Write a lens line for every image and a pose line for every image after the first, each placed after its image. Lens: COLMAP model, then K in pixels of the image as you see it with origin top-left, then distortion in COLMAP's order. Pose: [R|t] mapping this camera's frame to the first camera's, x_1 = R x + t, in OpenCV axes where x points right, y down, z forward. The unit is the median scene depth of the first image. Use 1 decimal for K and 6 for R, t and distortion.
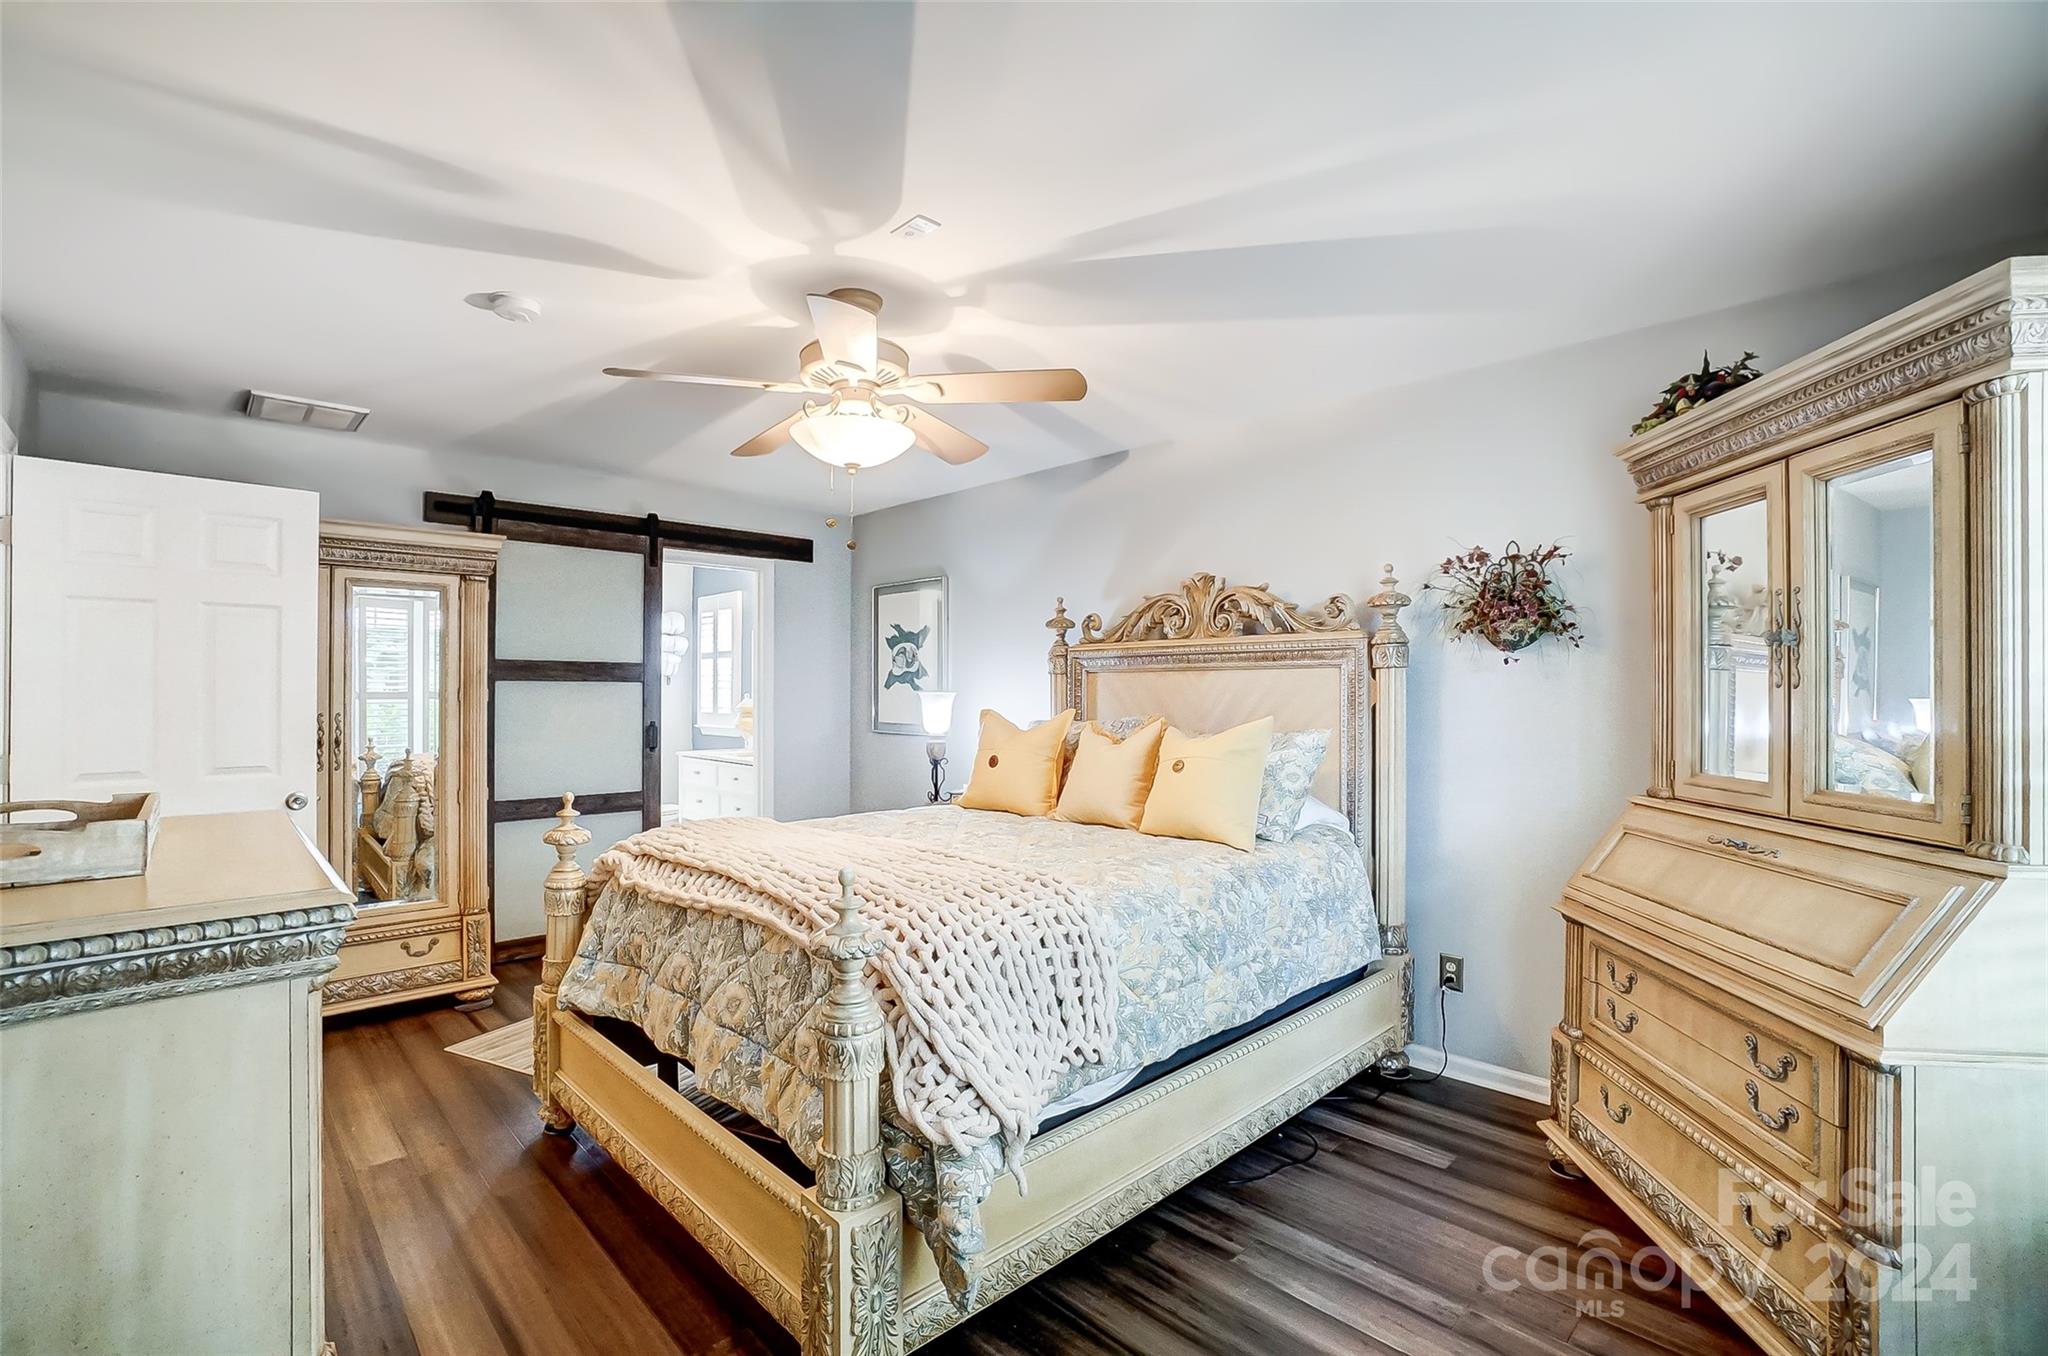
lens RADIAL K [[960.9, 0, 1101.2], [0, 960.9, 688.7], [0, 0, 1]] dist [-0.046186, -0.000103]
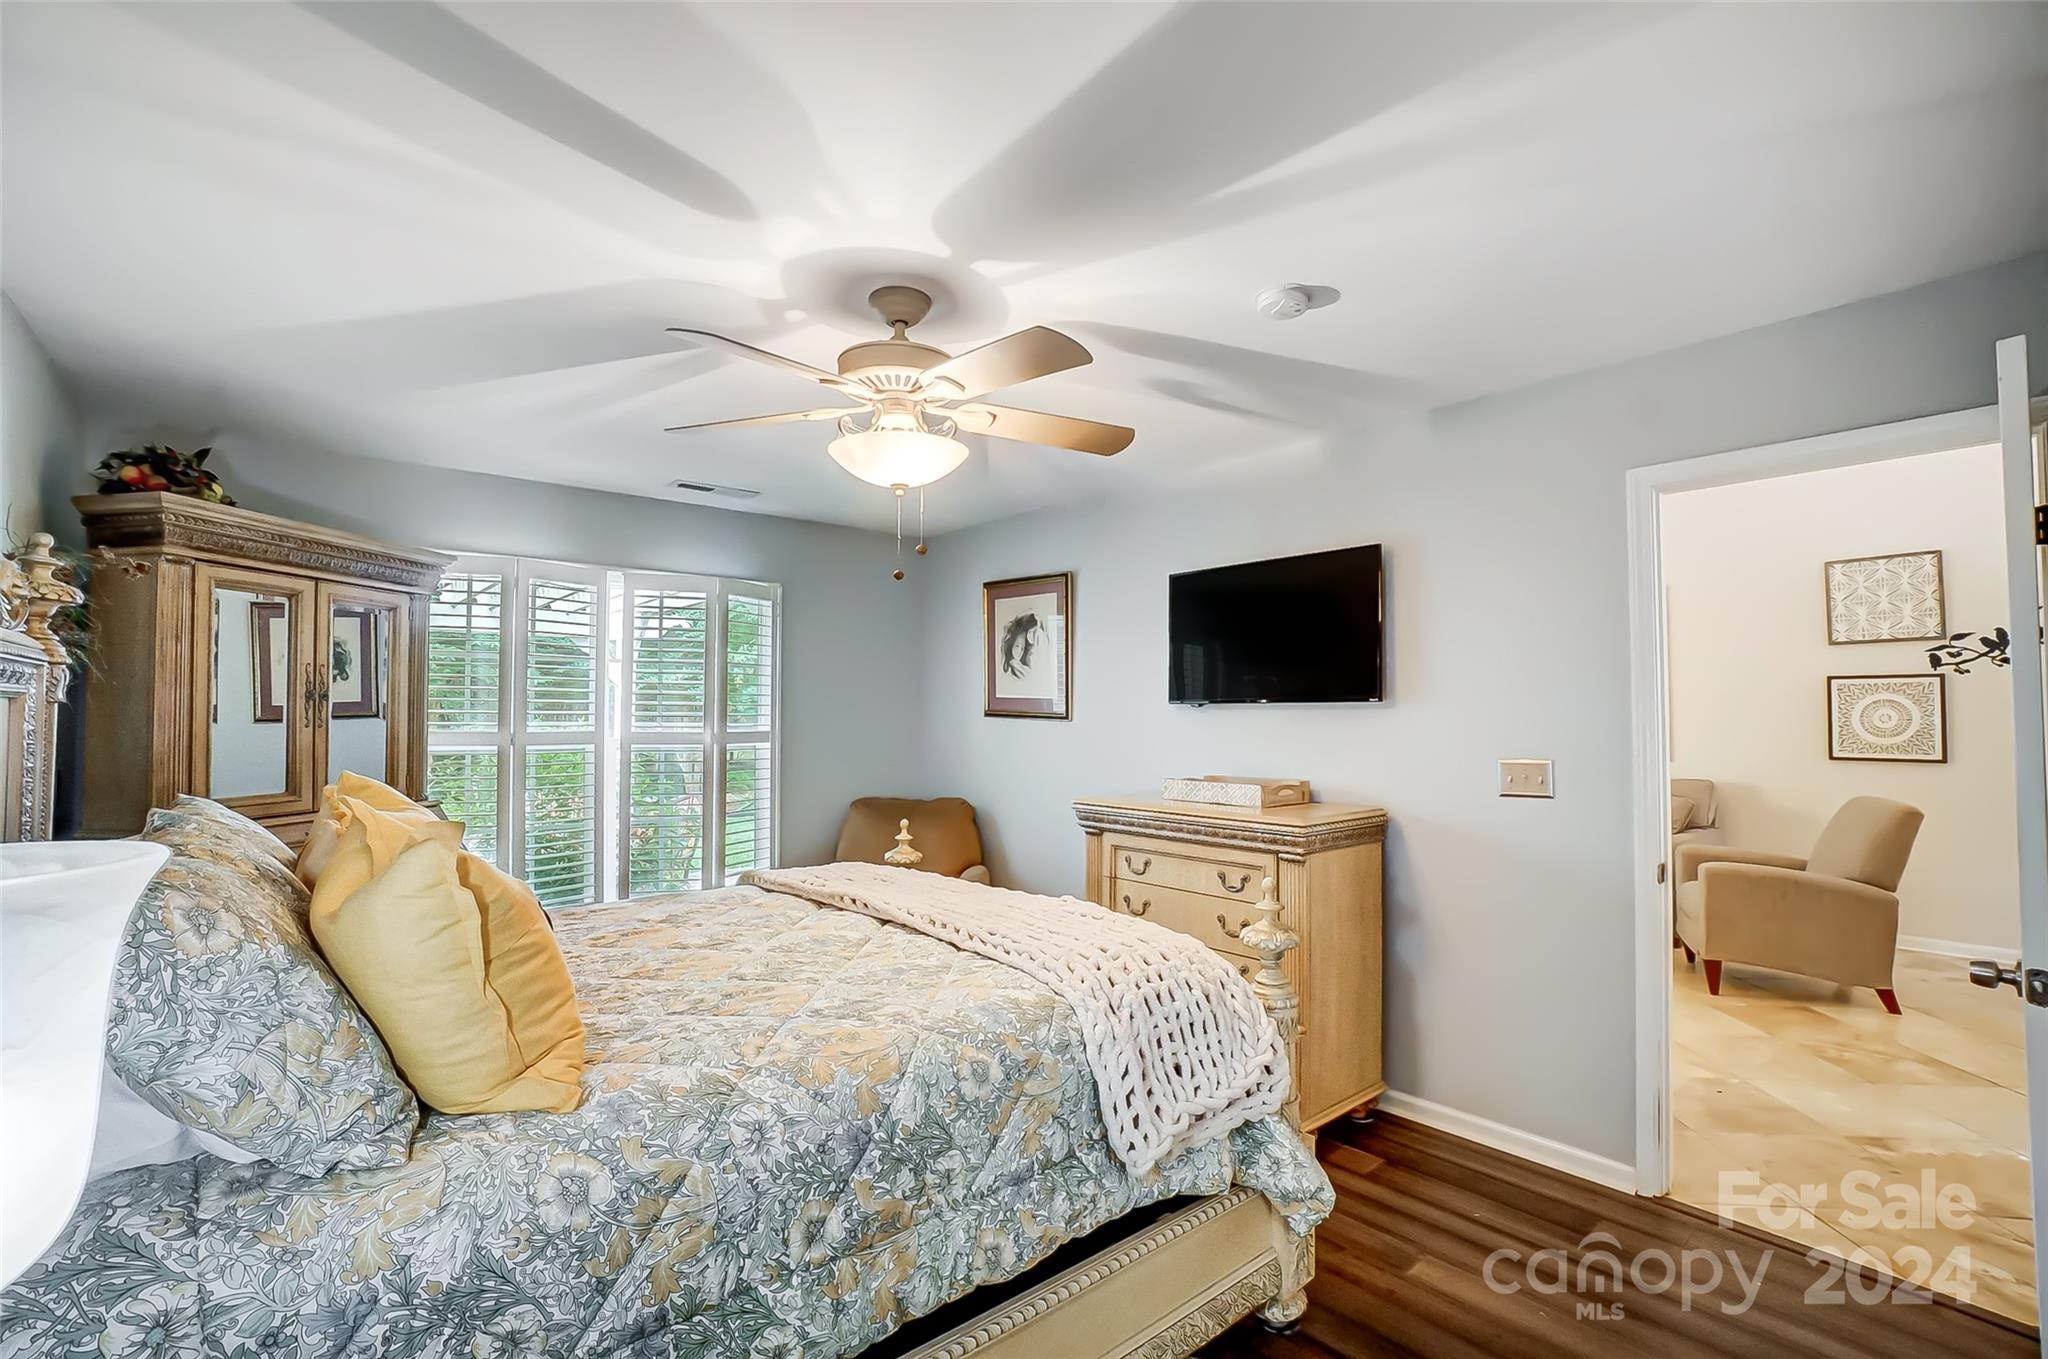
lens RADIAL K [[907.2, 0, 1015.7], [0, 907.2, 689.5], [0, 0, 1]] dist [-0.055986, 0.022156]
pose [[-0.991091, -0.001956, 0.133174, -0.359211], [-0.005715, 0.999596, -0.027847, -0.019535], [-0.133065, -0.028360, -0.990701, 1.357189]]
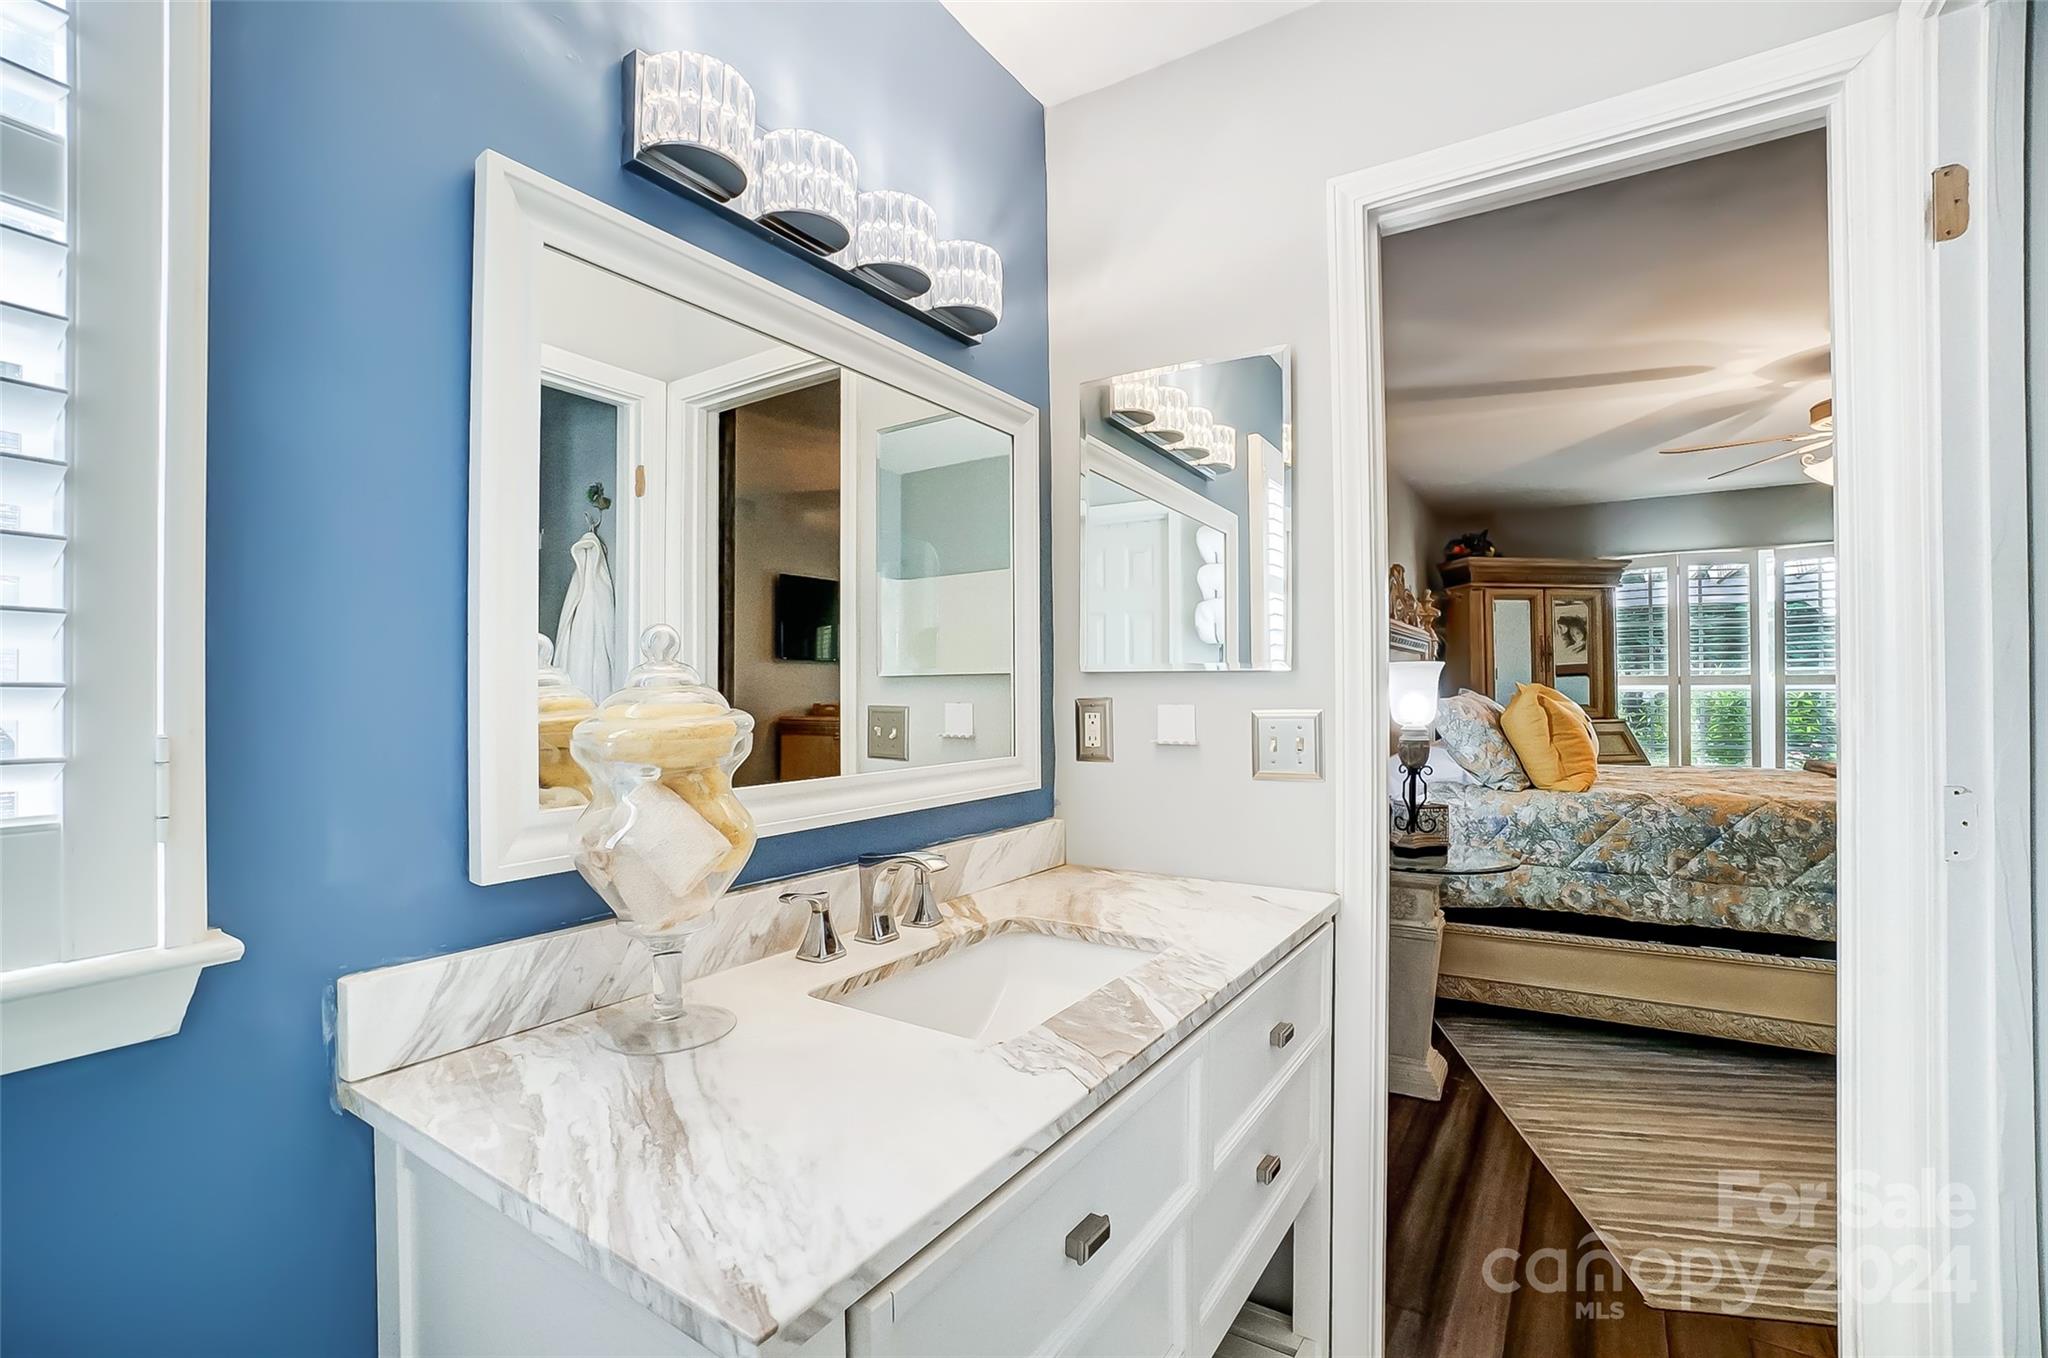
lens RADIAL K [[907.2, 0, 1015.7], [0, 907.2, 689.0], [0, 0, 1]] dist [-0.055986, 0.022156]
pose [[-0.163470, 0.002342, 0.986545, -0.926326], [0.003874, 0.999991, -0.001732, 0.024905], [-0.986541, 0.003539, -0.163478, 1.740995]]
